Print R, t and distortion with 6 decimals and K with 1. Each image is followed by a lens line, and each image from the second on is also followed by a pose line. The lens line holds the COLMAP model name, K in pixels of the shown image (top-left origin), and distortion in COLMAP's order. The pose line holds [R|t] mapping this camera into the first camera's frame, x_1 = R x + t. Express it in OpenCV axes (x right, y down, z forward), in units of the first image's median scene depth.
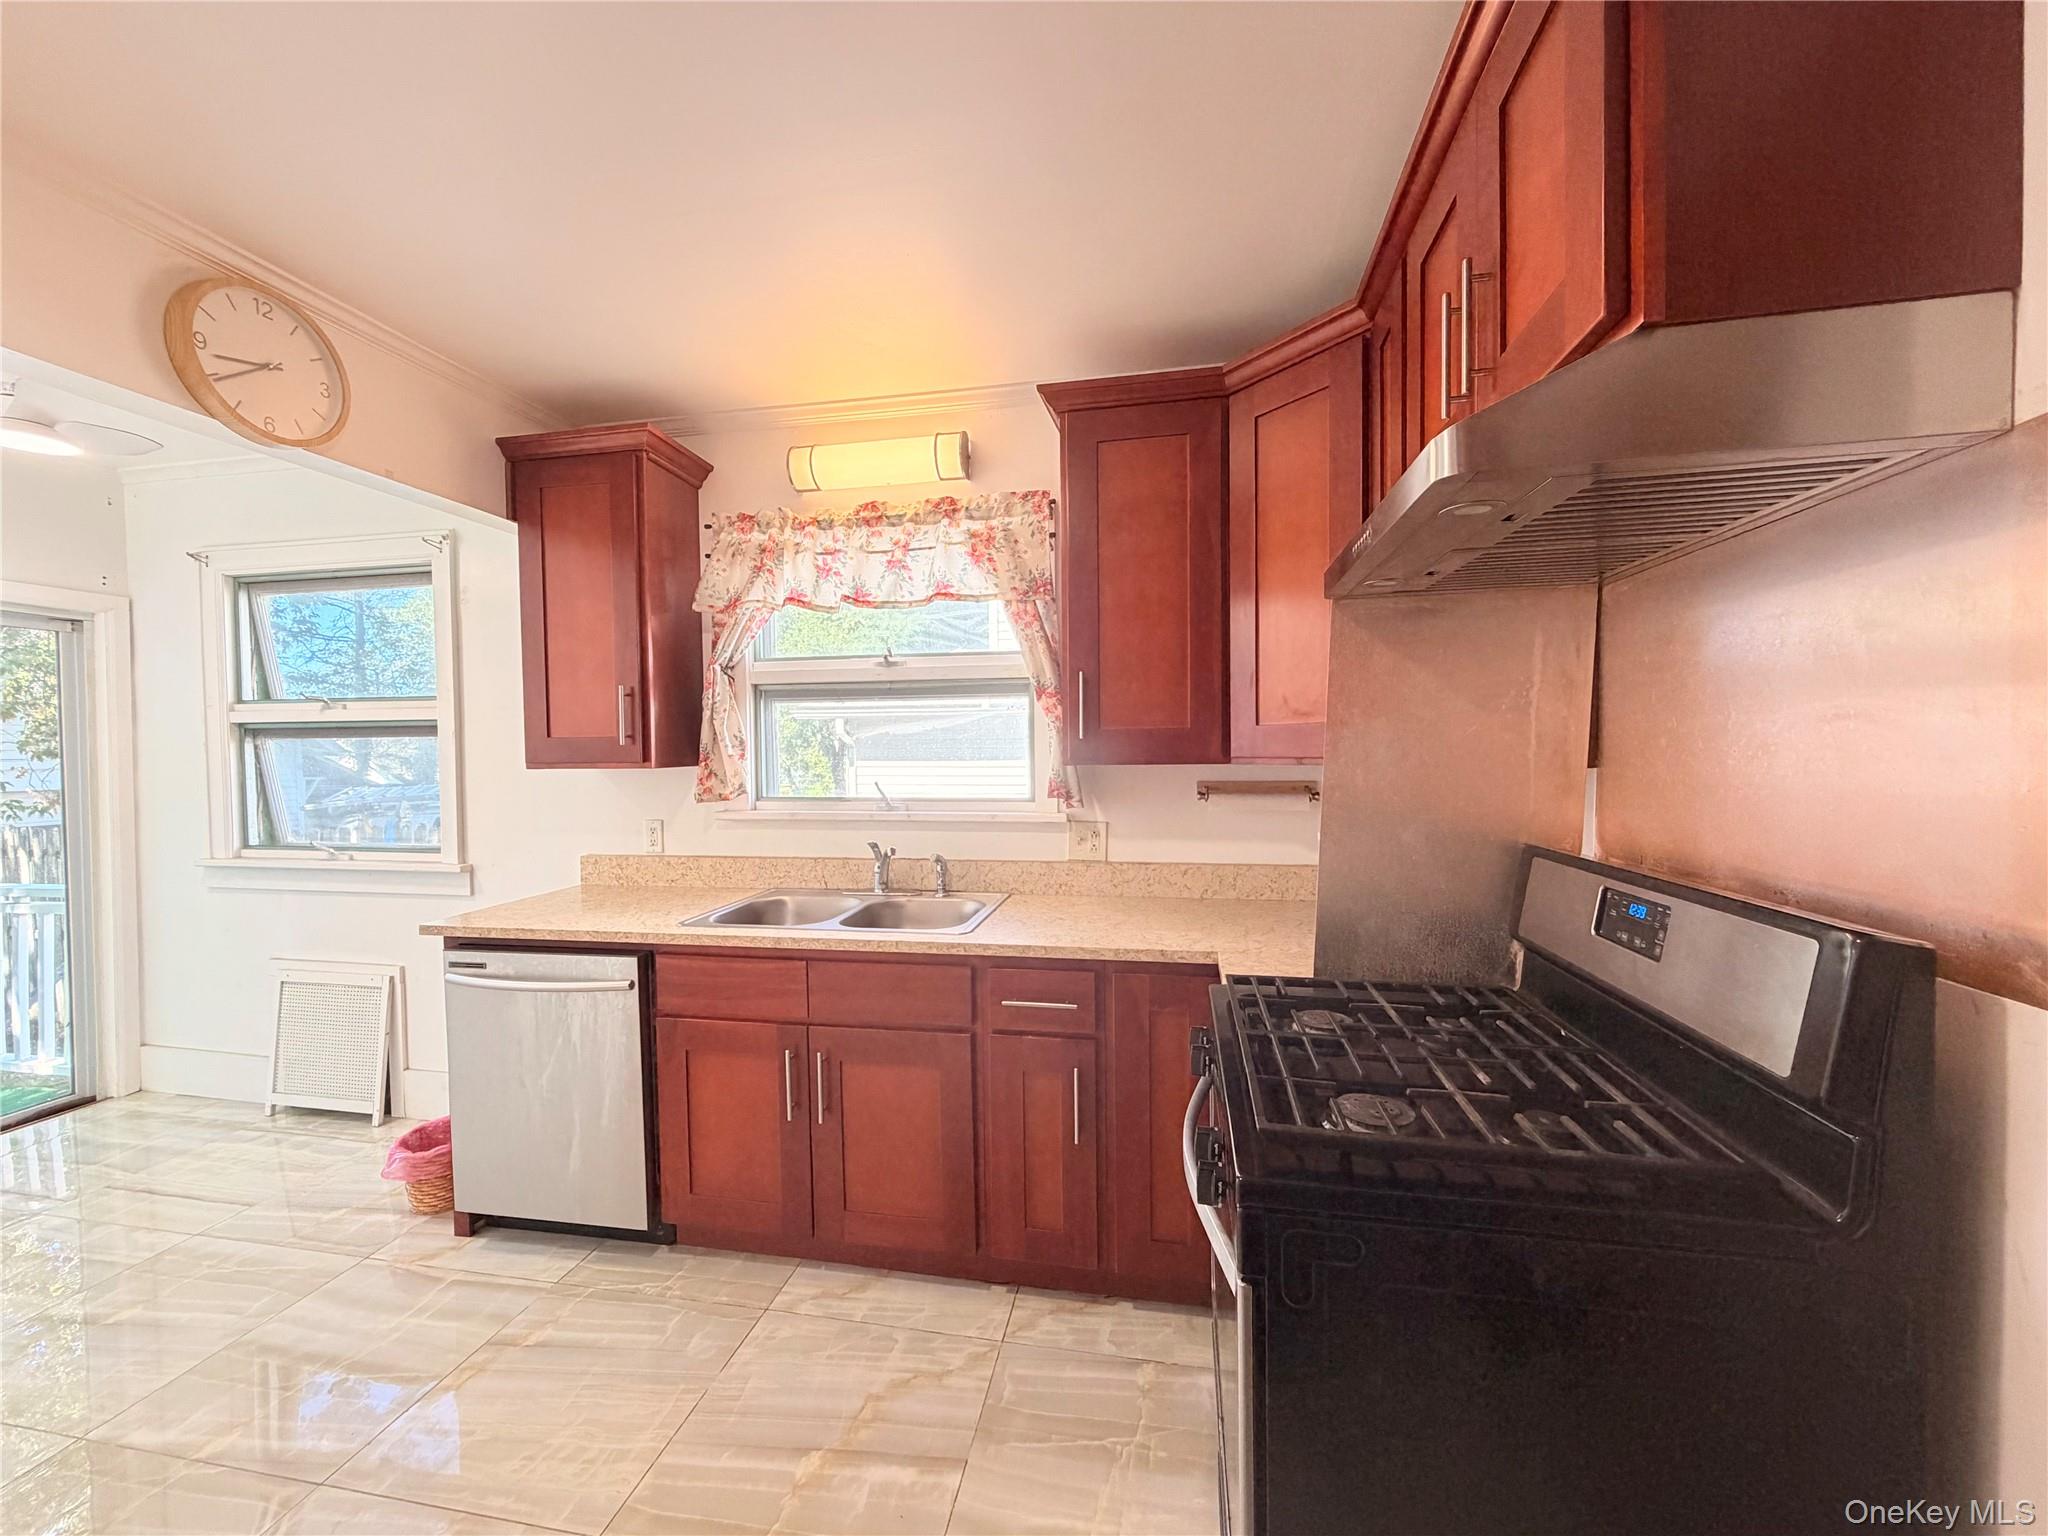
lens RADIAL K [[817.3, 0, 1024.3], [0, 817.3, 773.6], [0, 0, 1]] dist [-0.000784, -0.000125]
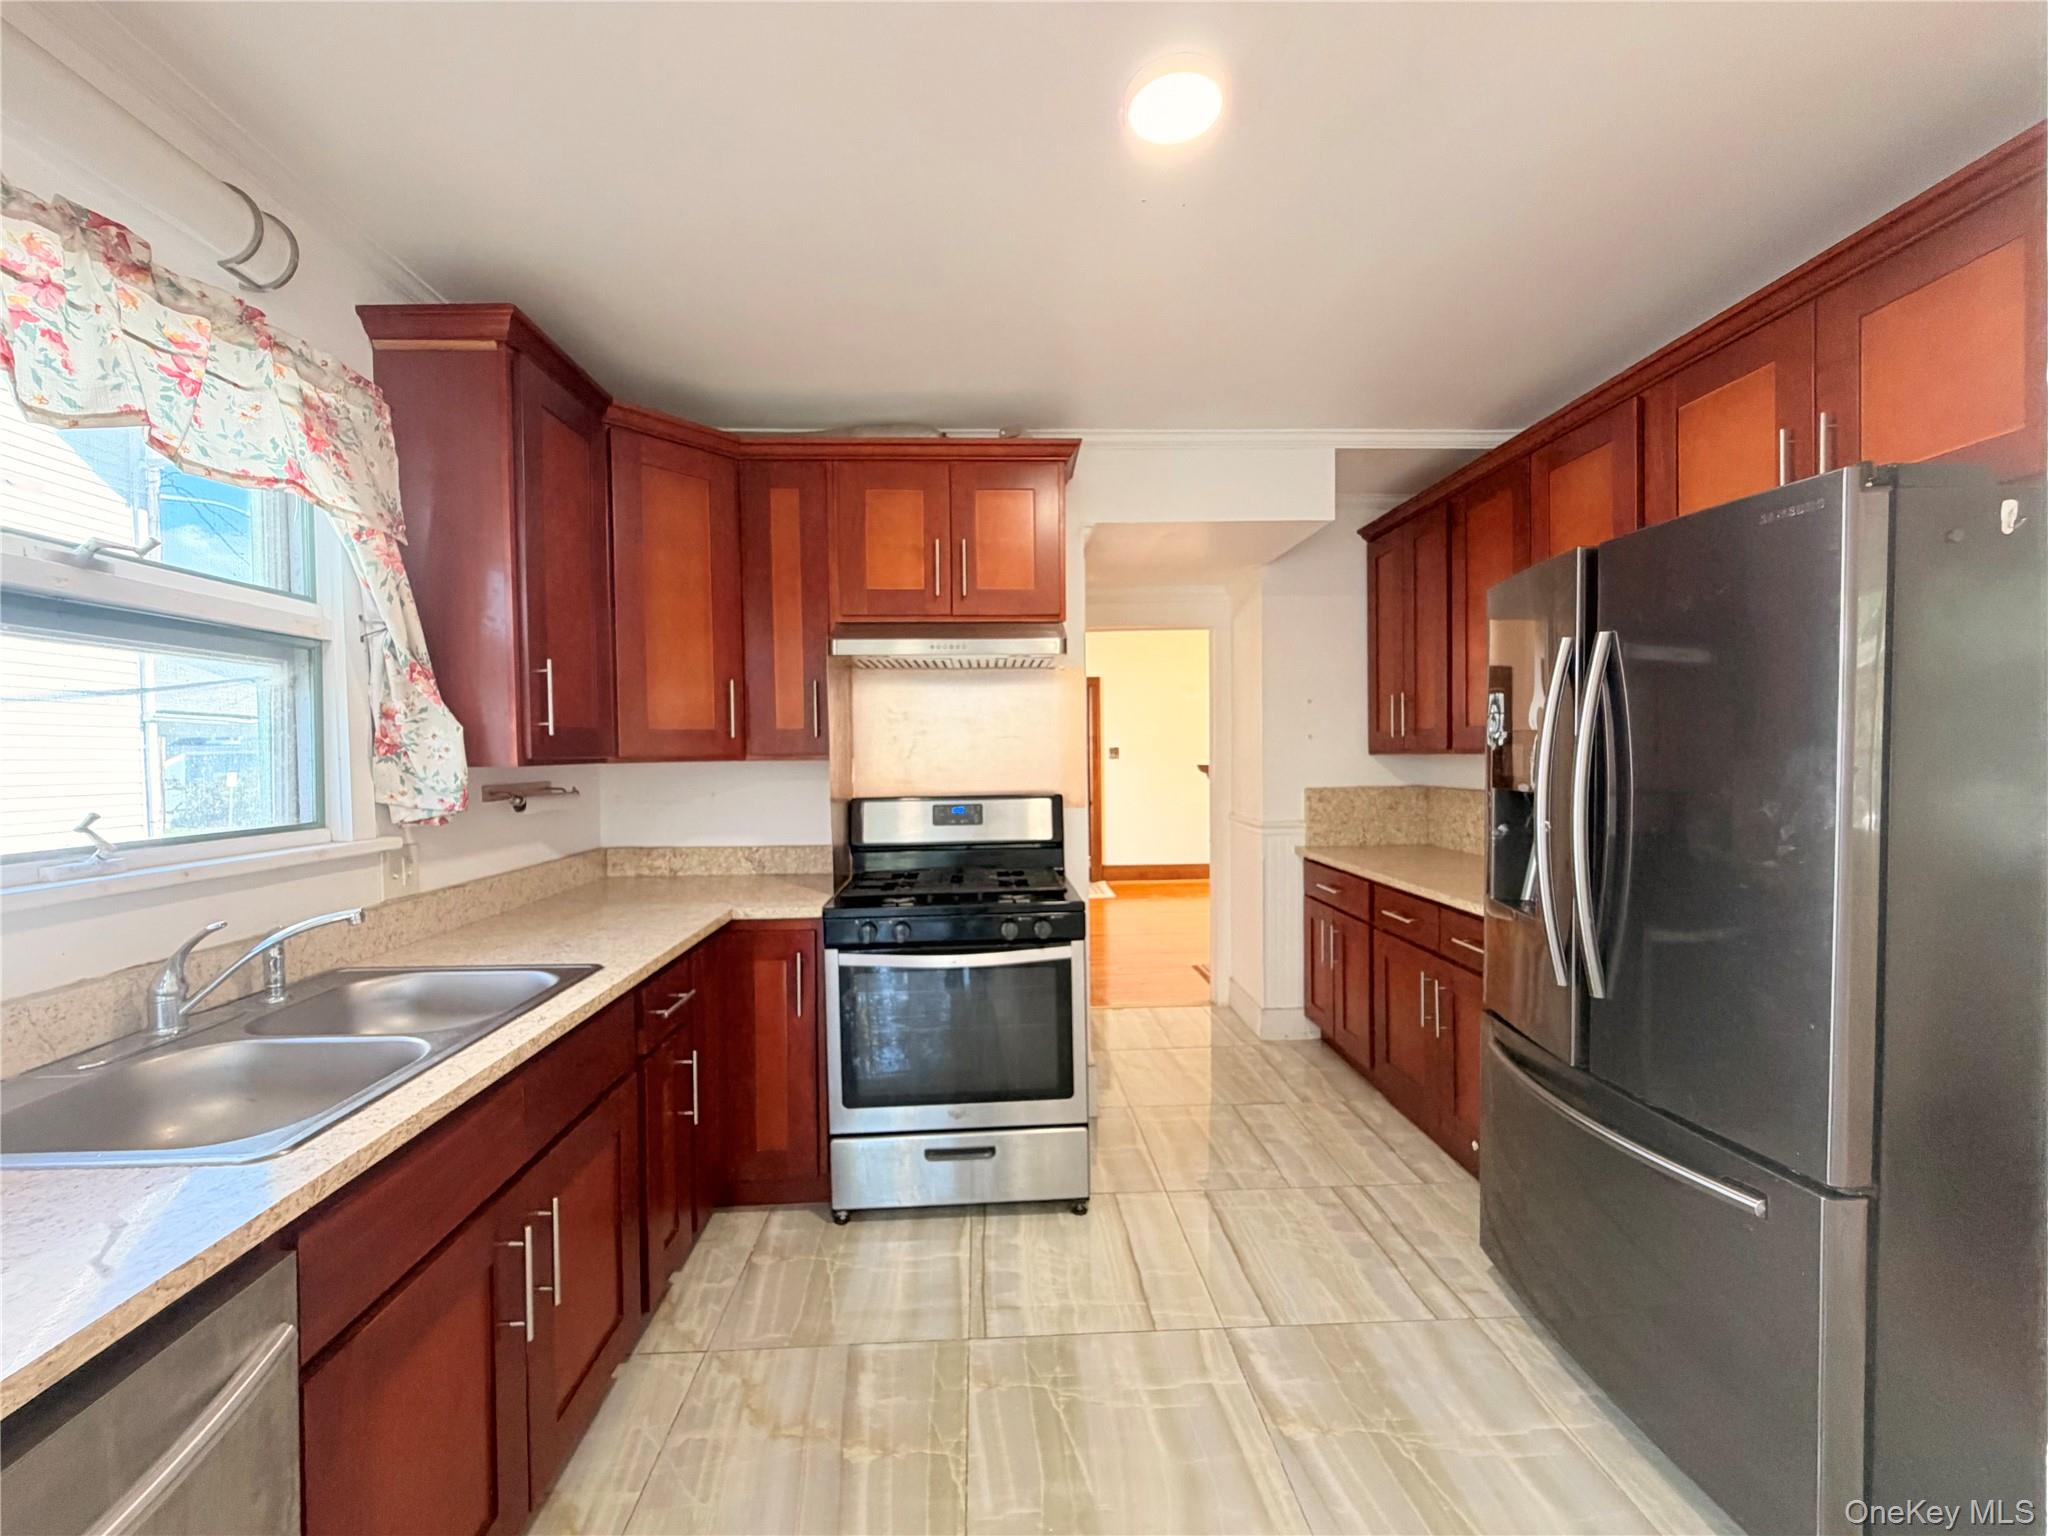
lens RADIAL K [[817.3, 0, 1025.5], [0, 817.3, 765.6], [0, 0, 1]] dist [-0.000784, -0.000125]
pose [[-0.244674, -0.008819, 0.969565, -1.045161], [0.039275, 0.999048, 0.018998, -0.008117], [-0.968810, 0.042728, -0.244095, 0.827437]]
